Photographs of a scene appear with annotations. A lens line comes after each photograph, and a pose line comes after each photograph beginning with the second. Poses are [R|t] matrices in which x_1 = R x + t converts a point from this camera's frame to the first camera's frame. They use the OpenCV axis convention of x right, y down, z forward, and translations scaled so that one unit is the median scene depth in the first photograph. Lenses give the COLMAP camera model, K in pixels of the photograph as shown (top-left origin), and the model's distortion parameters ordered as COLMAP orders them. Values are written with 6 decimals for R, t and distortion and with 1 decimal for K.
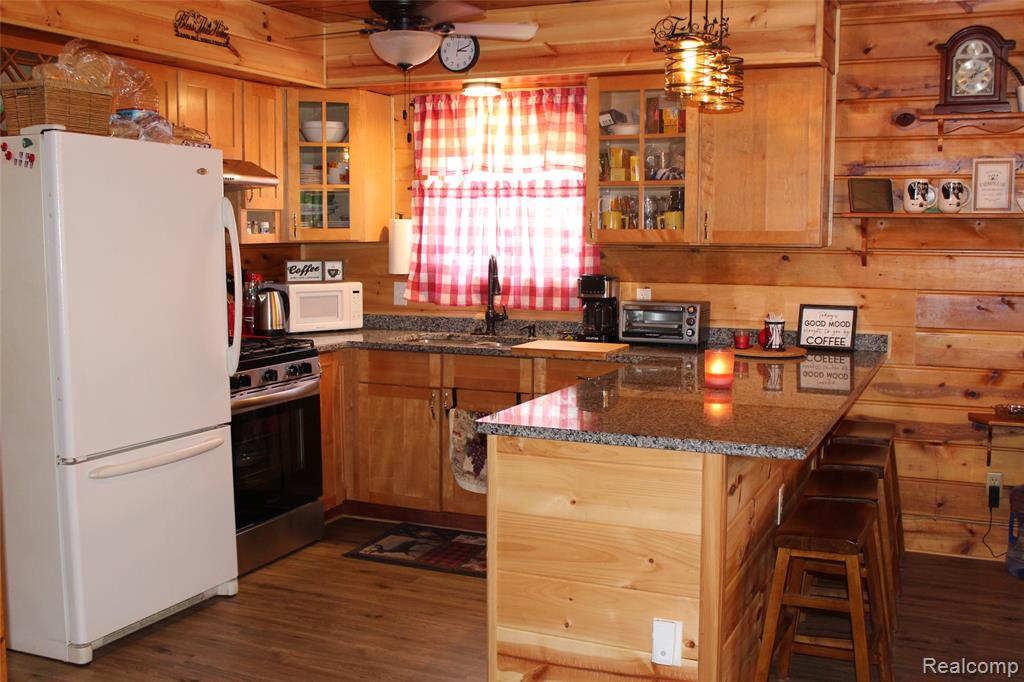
lens RADIAL K [[1069.7, 0, 510.3], [0, 1069.7, 351.3], [0, 0, 1]] dist [-0.077384, 0.000000]
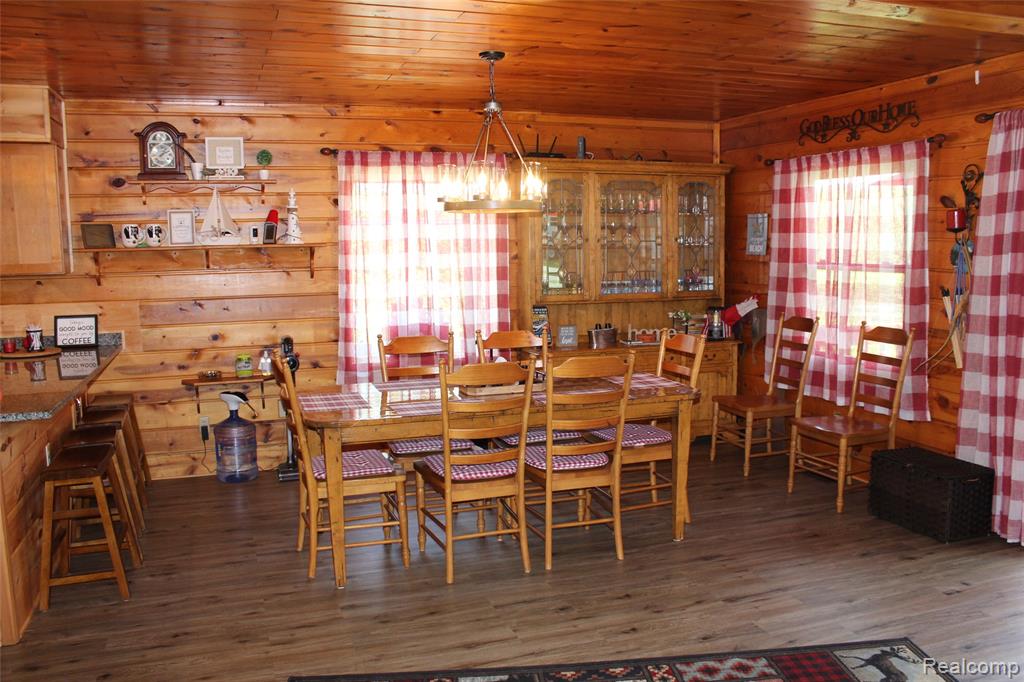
lens RADIAL K [[852.9, 0, 516.4], [0, 852.9, 352.2], [0, 0, 1]] dist [-0.159668, 0.134429]
pose [[0.729291, -0.099897, 0.676871, -0.014175], [0.092764, 0.994586, 0.046840, 0.008050], [-0.677886, 0.028629, 0.734610, -0.185984]]
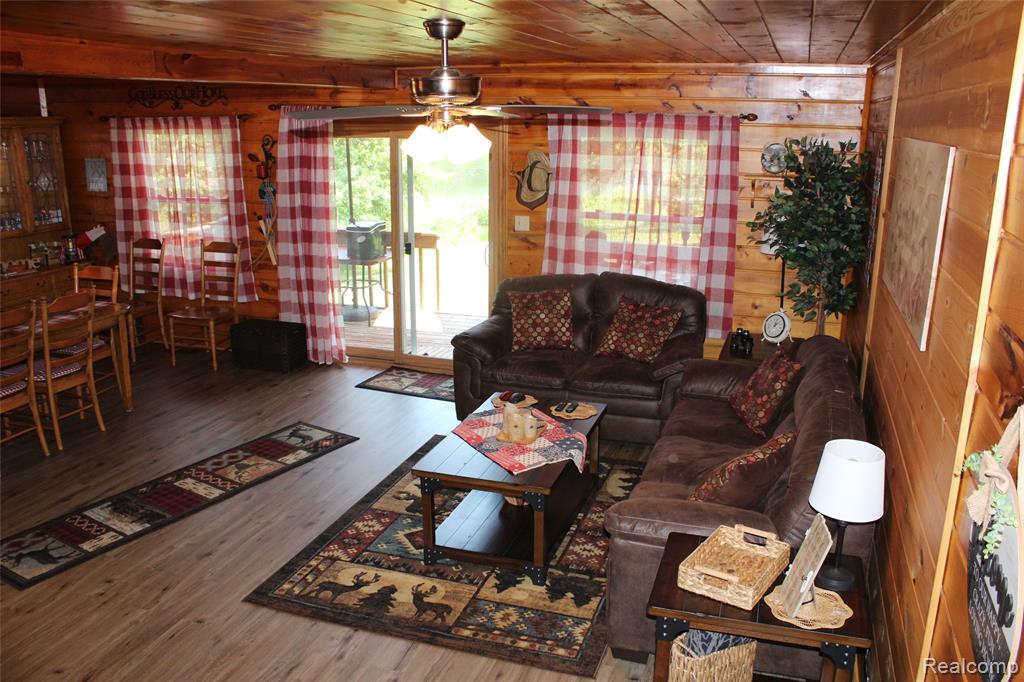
lens RADIAL K [[852.9, 0, 521.2], [0, 852.9, 350.4], [0, 0, 1]] dist [-0.159668, 0.134429]
pose [[-0.095032, -0.276685, 0.956250, -0.556987], [0.106079, 0.952313, 0.286088, -0.124557], [-0.989806, 0.128626, -0.061150, -0.166282]]
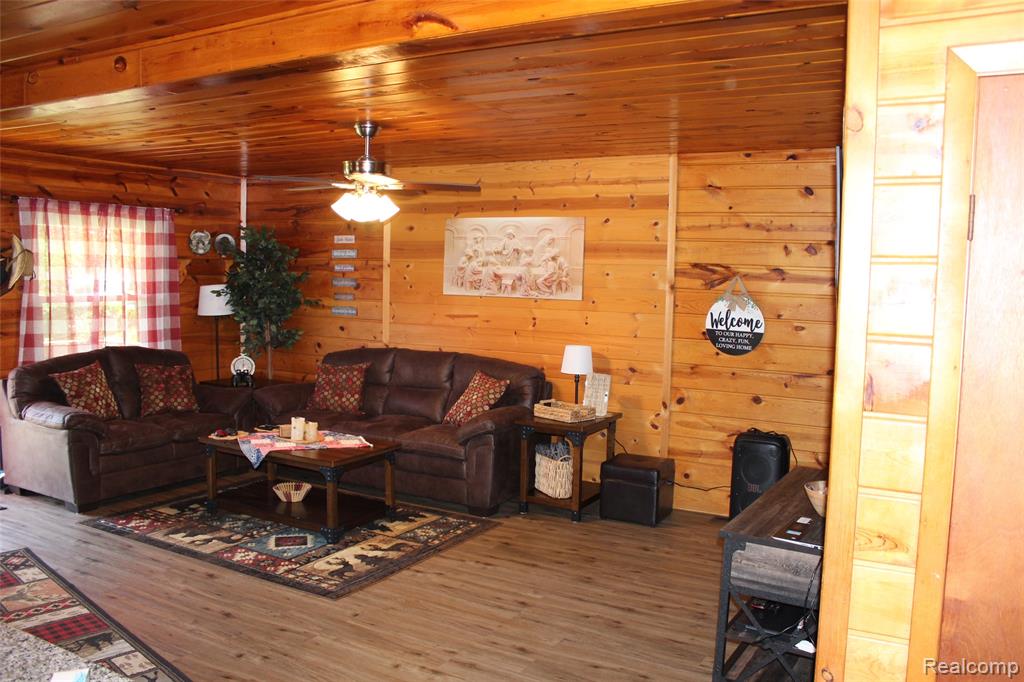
lens RADIAL K [[852.9, 0, 511.6], [0, 852.9, 357.4], [0, 0, 1]] dist [-0.159668, 0.134429]
pose [[-0.992720, -0.038394, 0.114159, -0.117170], [-0.013001, 0.976452, 0.215341, -0.138757], [-0.119738, 0.212289, -0.969843, 0.851320]]
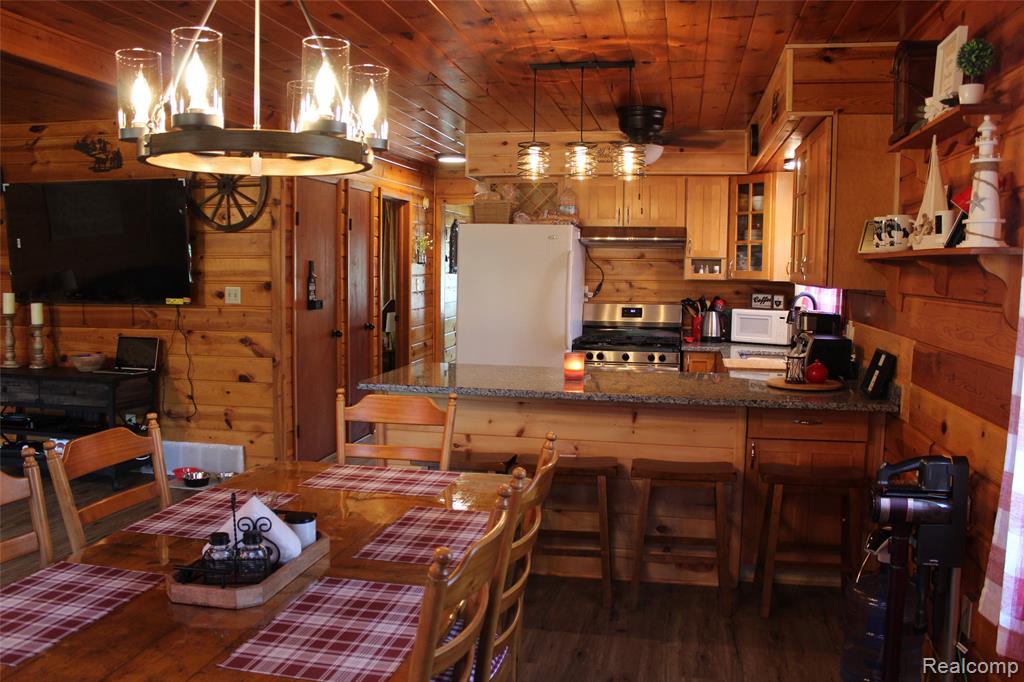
lens RADIAL K [[852.9, 0, 517.6], [0, 852.9, 354.5], [0, 0, 1]] dist [-0.159668, 0.134429]
pose [[0.215671, 0.099293, -0.971405, 0.993105], [-0.122084, 0.989752, 0.074064, -0.057002], [0.968804, 0.102620, 0.225583, 0.519731]]
